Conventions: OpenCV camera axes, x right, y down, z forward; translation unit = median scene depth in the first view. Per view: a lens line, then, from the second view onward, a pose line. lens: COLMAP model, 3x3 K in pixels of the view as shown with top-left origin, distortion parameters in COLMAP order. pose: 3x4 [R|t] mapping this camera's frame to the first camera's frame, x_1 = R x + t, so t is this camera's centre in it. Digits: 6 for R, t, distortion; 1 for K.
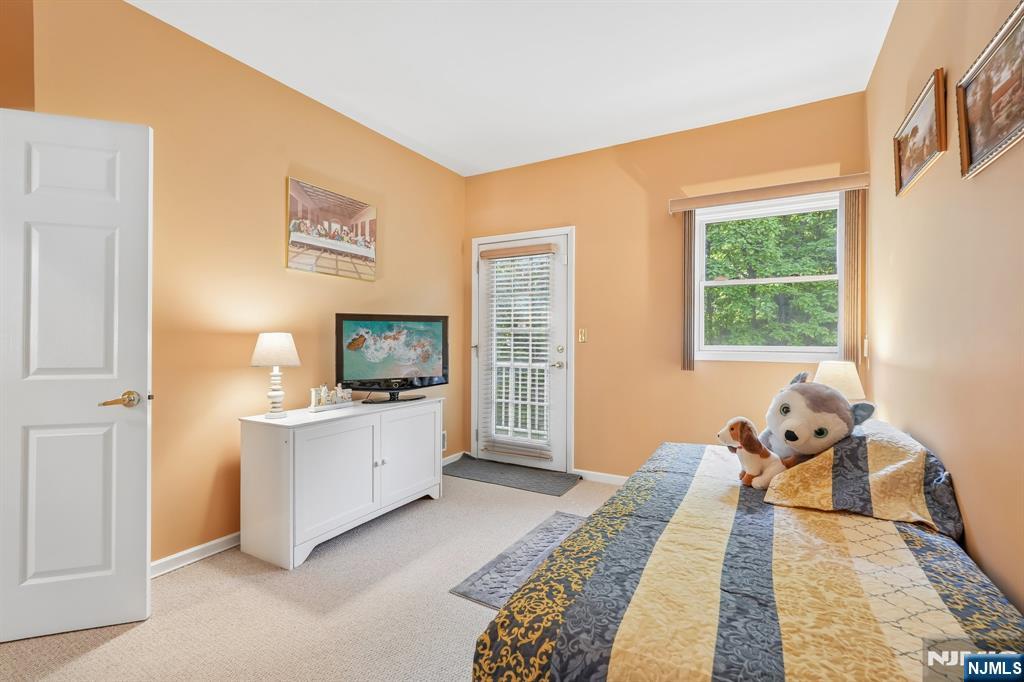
lens RADIAL K [[427.1, 0, 519.8], [0, 427.1, 341.2], [0, 0, 1]] dist [-0.021948, 0.009414]
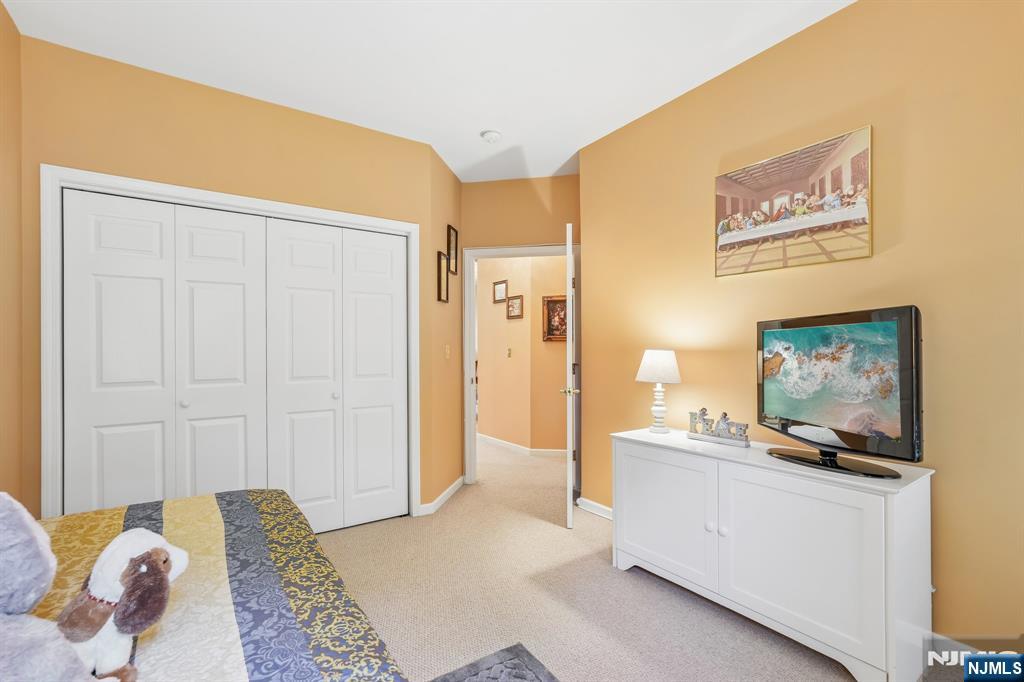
lens RADIAL K [[427.1, 0, 519.8], [0, 427.1, 341.2], [0, 0, 1]] dist [-0.021948, 0.009414]
pose [[-0.402247, -0.005510, -0.915515, 0.396882], [0.005228, 0.999952, -0.008315, -0.027822], [0.915516, -0.008131, -0.402199, 0.868205]]
